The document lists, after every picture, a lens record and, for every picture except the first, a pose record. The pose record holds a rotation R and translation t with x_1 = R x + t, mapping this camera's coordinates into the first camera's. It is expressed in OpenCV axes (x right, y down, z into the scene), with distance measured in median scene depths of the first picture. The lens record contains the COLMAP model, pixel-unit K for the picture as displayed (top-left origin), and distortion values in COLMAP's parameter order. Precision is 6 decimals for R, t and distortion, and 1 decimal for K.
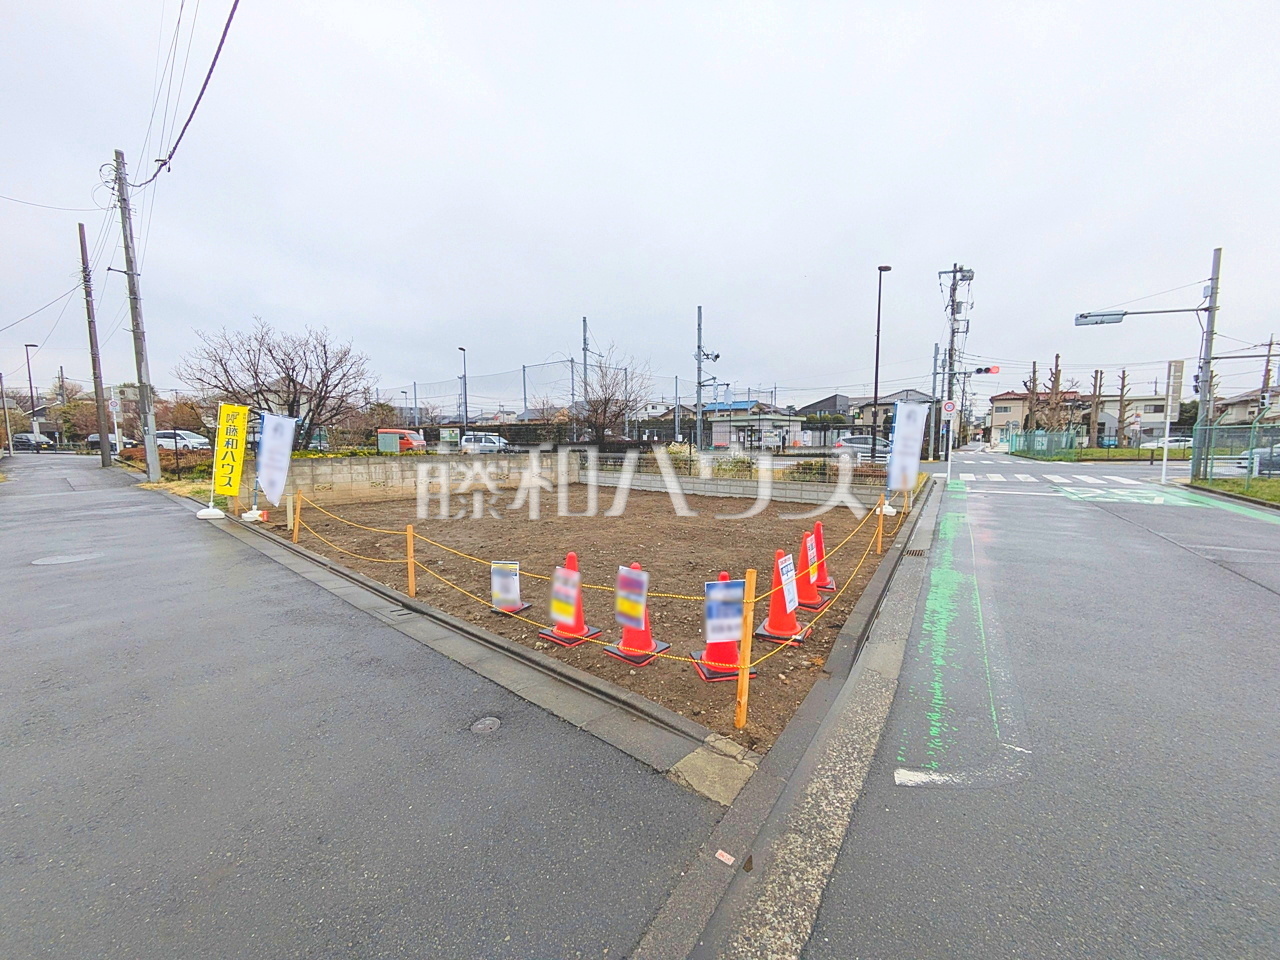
lens RADIAL K [[504.6, 0, 640.2], [0, 504.6, 482.7], [0, 0, 1]] dist [-0.000996, 0.001123]
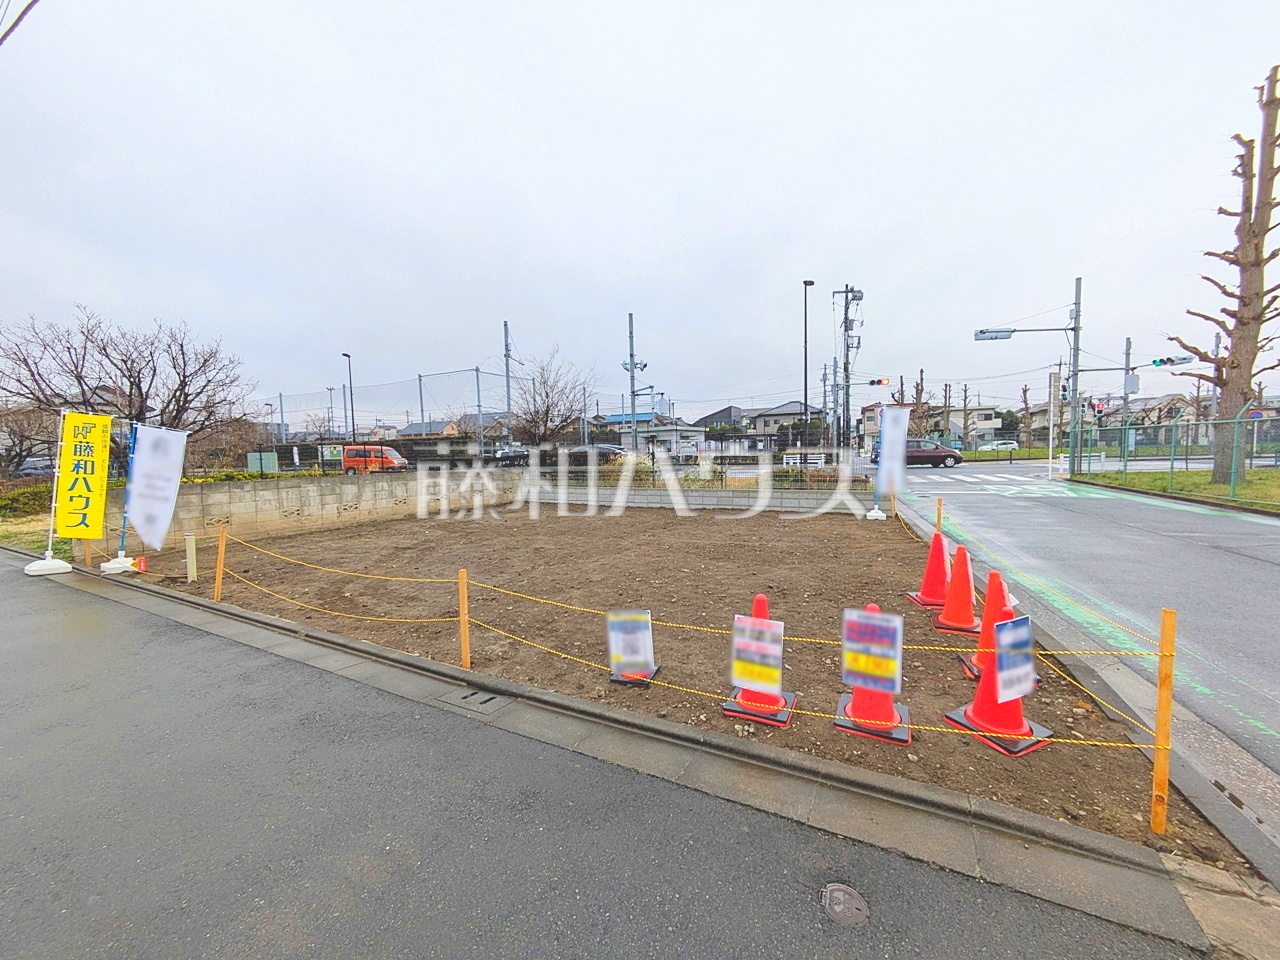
lens RADIAL K [[504.6, 0, 639.9], [0, 504.6, 483.6], [0, 0, 1]] dist [-0.000996, 0.001123]
pose [[0.976165, -0.036405, 0.213953, -0.122019], [0.041405, 0.998963, -0.018936, -0.004771], [-0.213042, 0.027343, 0.976660, 0.081884]]
